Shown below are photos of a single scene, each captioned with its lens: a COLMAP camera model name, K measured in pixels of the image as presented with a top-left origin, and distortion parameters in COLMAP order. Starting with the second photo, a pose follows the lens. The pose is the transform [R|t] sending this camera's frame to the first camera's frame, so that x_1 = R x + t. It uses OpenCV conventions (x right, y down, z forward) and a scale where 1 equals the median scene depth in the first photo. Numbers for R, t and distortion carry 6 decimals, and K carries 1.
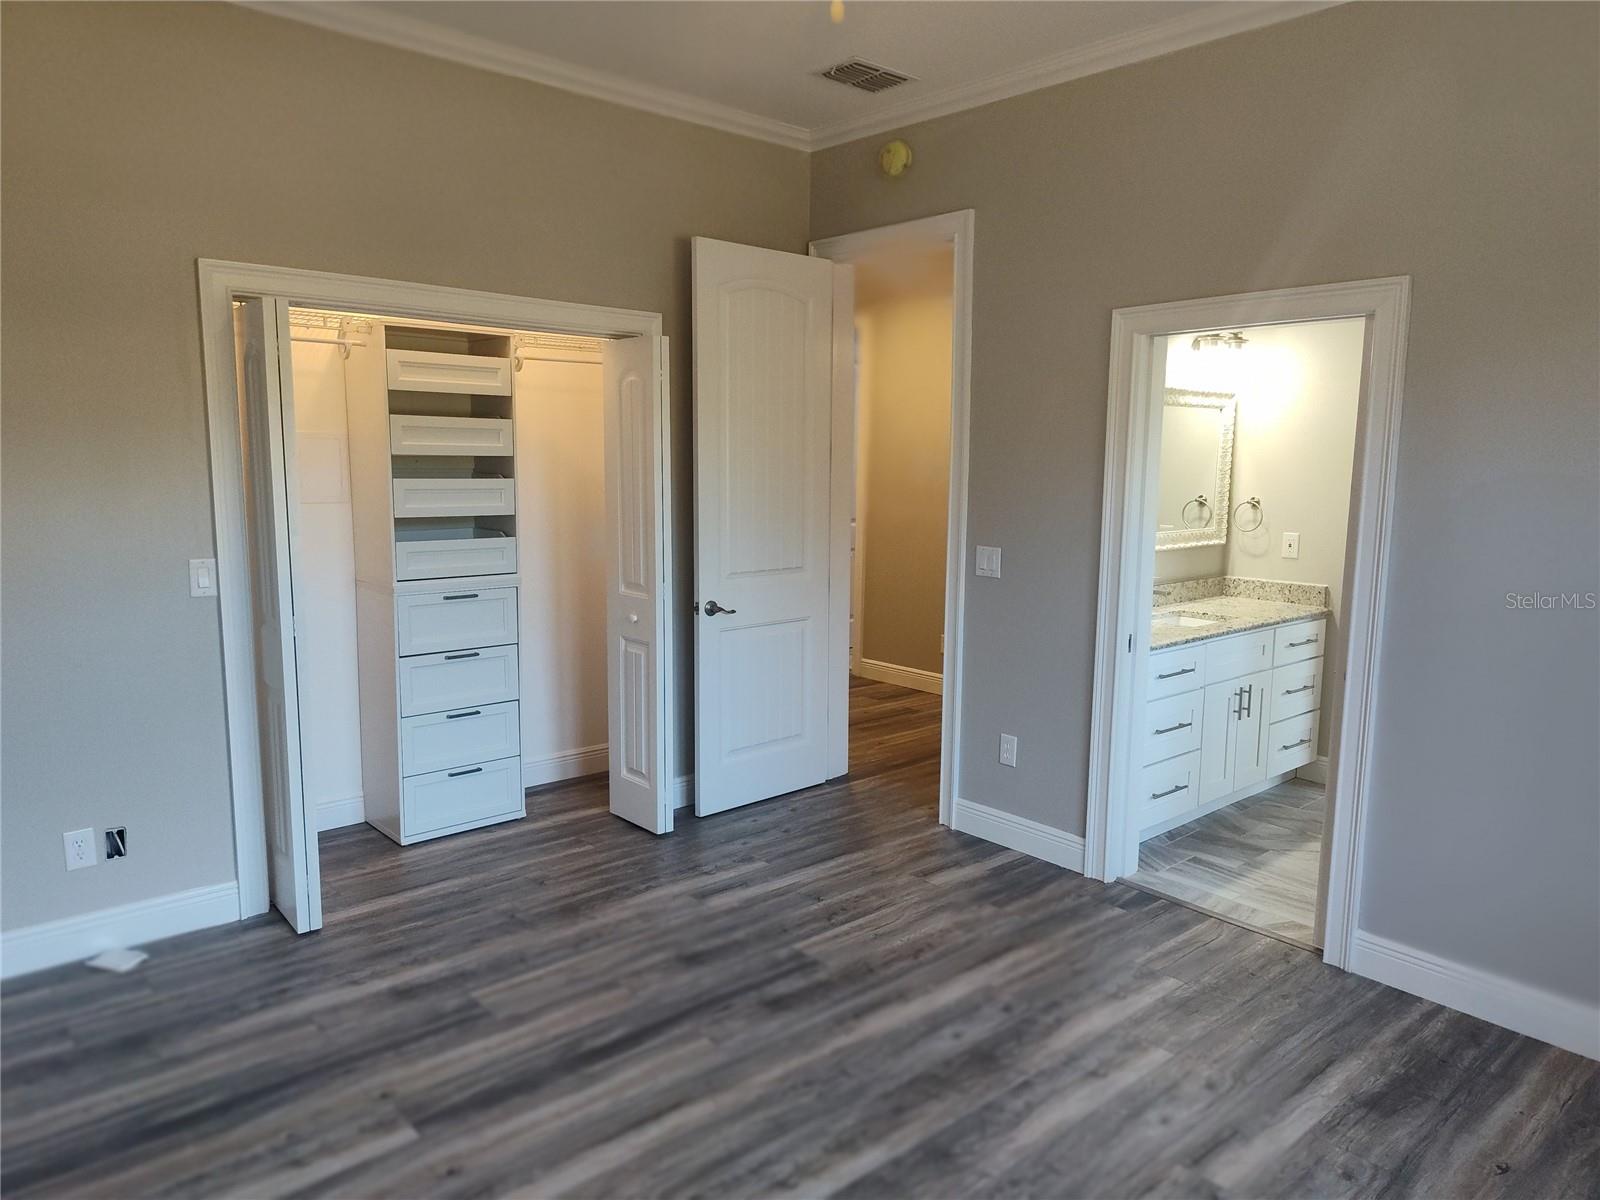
lens RADIAL K [[1099.7, 0, 805.5], [0, 1099.7, 607.2], [0, 0, 1]] dist [0.052377, -0.015350]
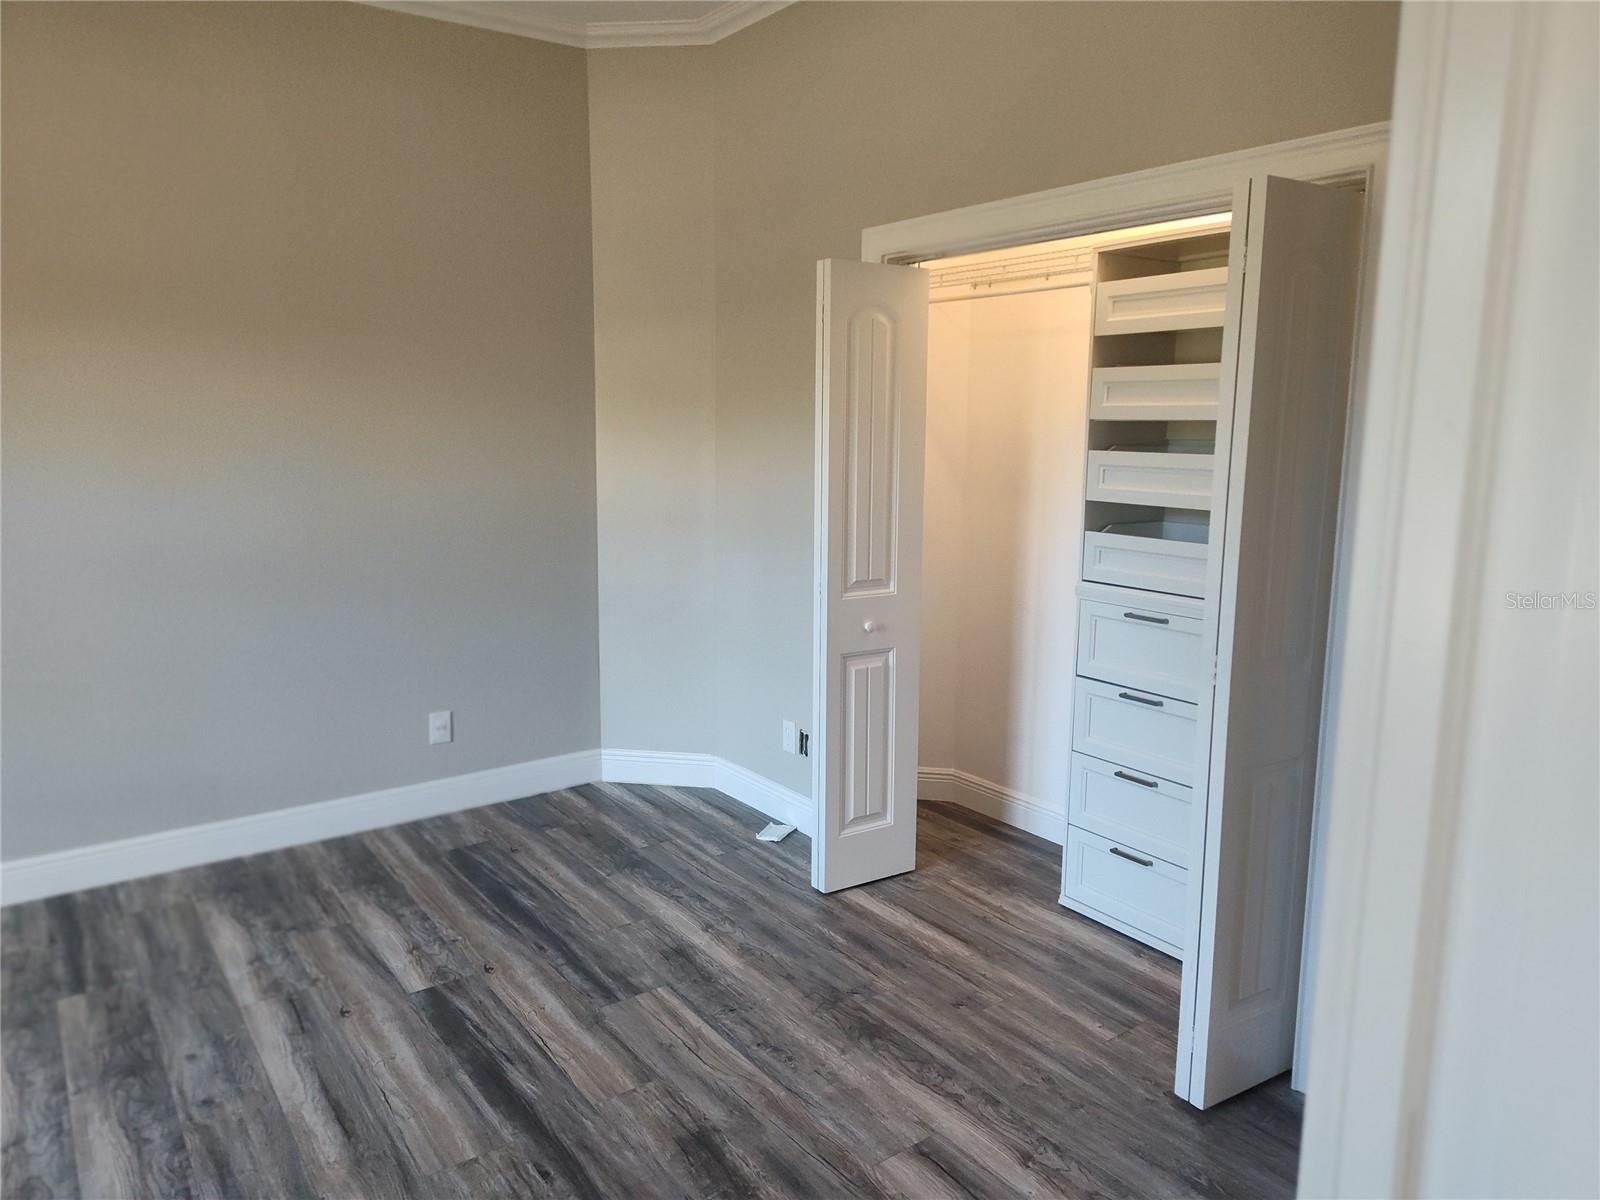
lens RADIAL K [[1099.7, 0, 799.3], [0, 1099.7, 594.2], [0, 0, 1]] dist [0.052377, -0.015350]
pose [[-0.103468, 0.157507, -0.982082, 0.549865], [-0.136555, 0.975782, 0.170884, -0.155216], [0.985214, 0.151789, -0.079454, 1.110922]]
